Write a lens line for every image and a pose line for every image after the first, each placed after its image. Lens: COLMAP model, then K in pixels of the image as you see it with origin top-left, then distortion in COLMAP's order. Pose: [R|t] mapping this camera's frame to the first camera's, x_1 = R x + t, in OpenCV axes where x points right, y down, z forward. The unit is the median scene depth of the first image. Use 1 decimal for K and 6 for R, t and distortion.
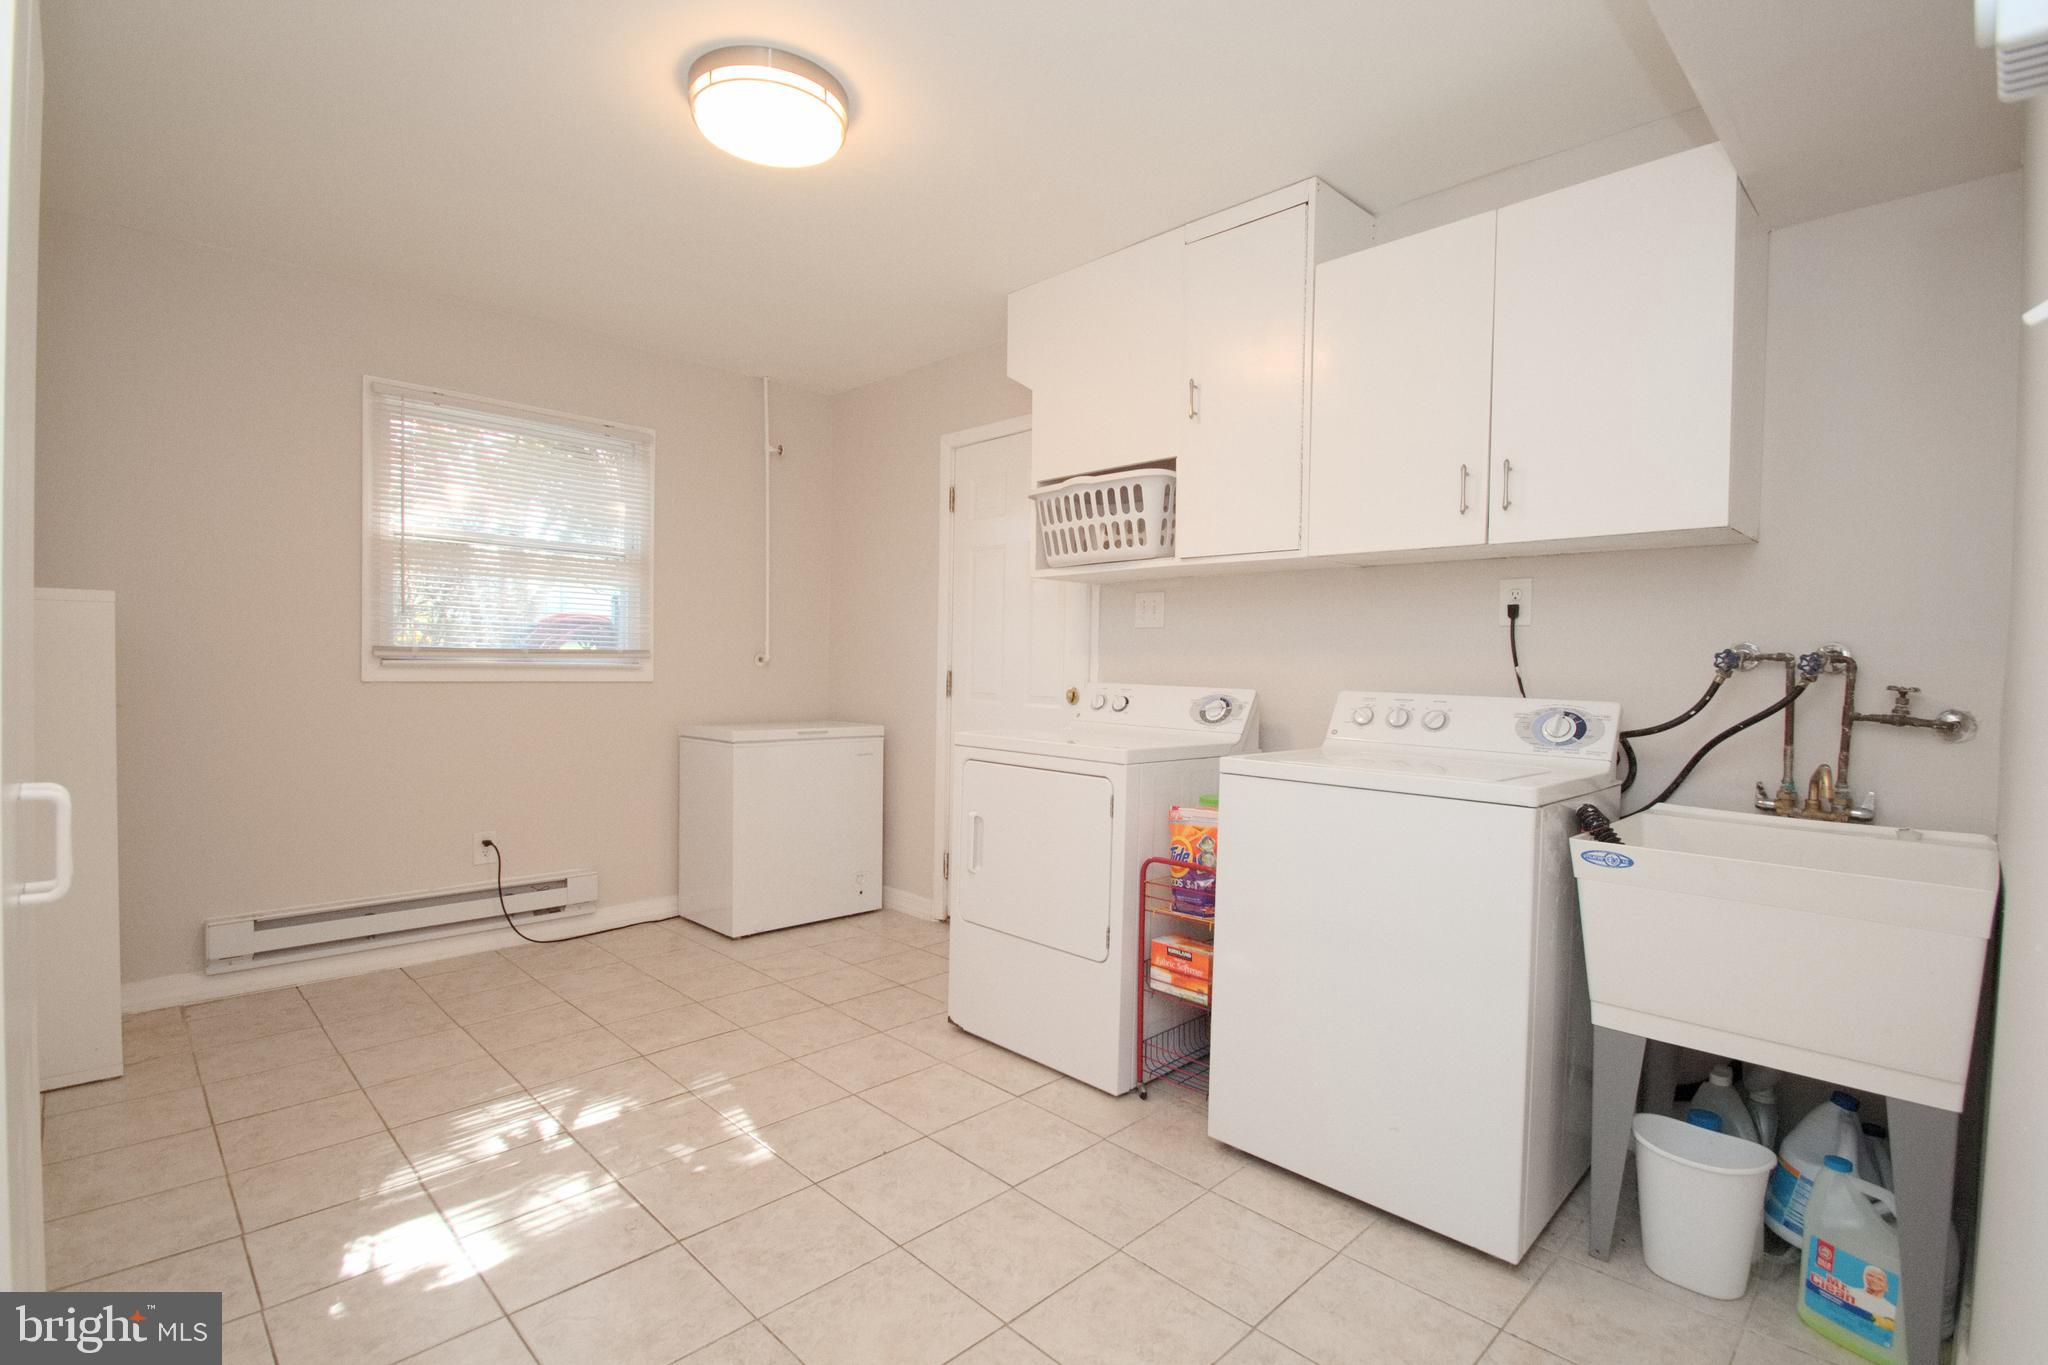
lens RADIAL K [[951.8, 0, 1039.6], [0, 951.8, 685.3], [0, 0, 1]] dist [0.002404, -0.010165]
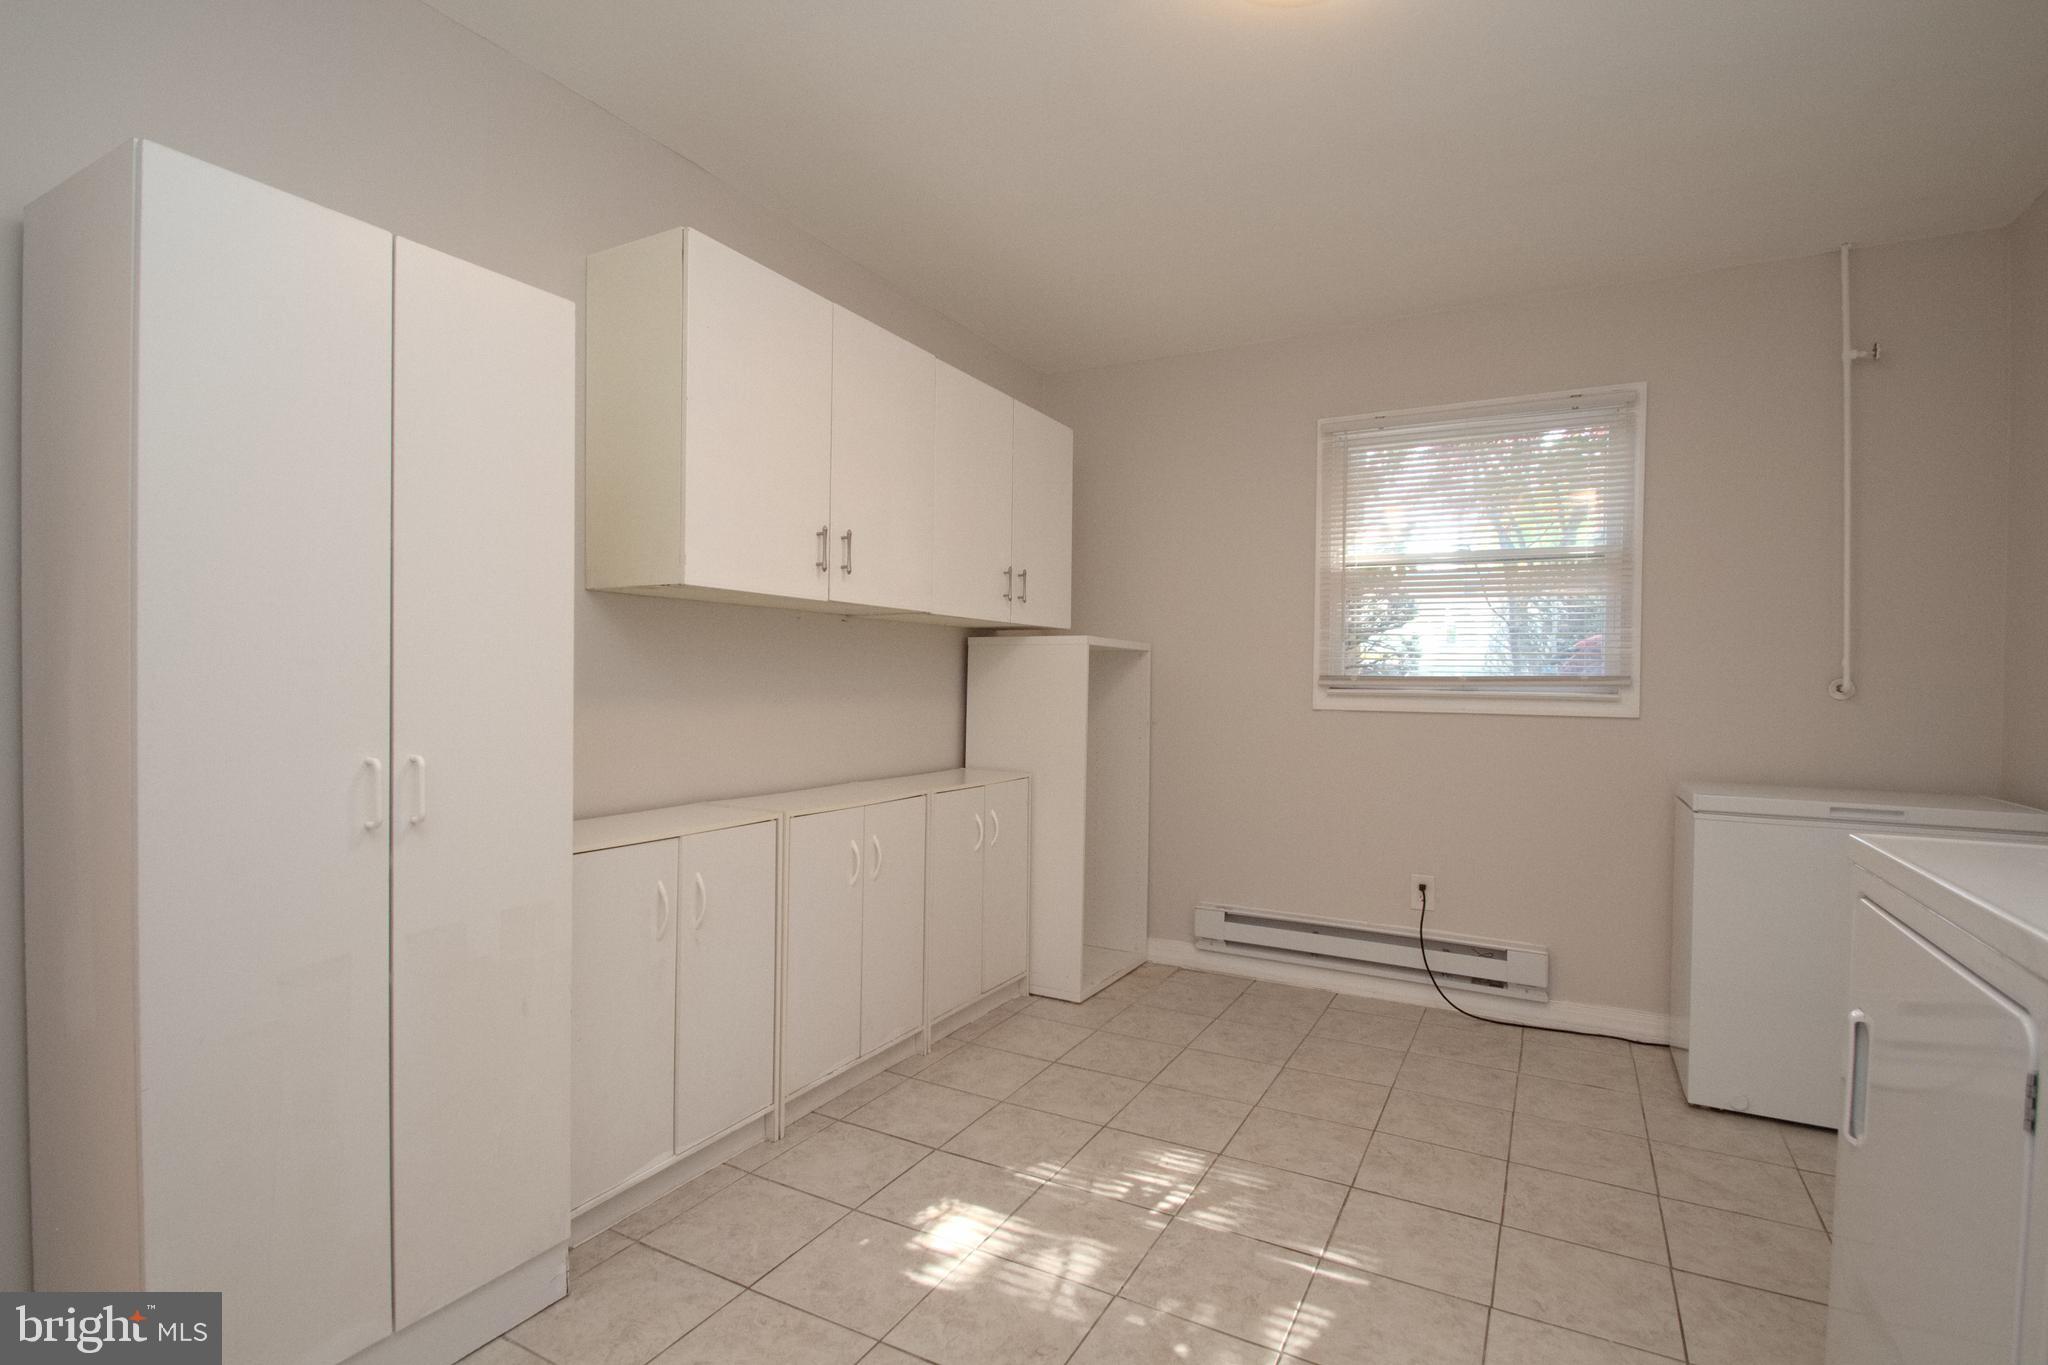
lens RADIAL K [[951.8, 0, 1040.4], [0, 951.8, 682.2], [0, 0, 1]] dist [0.002404, -0.010165]
pose [[0.282956, -0.010555, -0.959075, 0.209046], [-0.028955, 0.999390, -0.019541, -0.004254], [0.958696, 0.033299, 0.282477, 0.396910]]
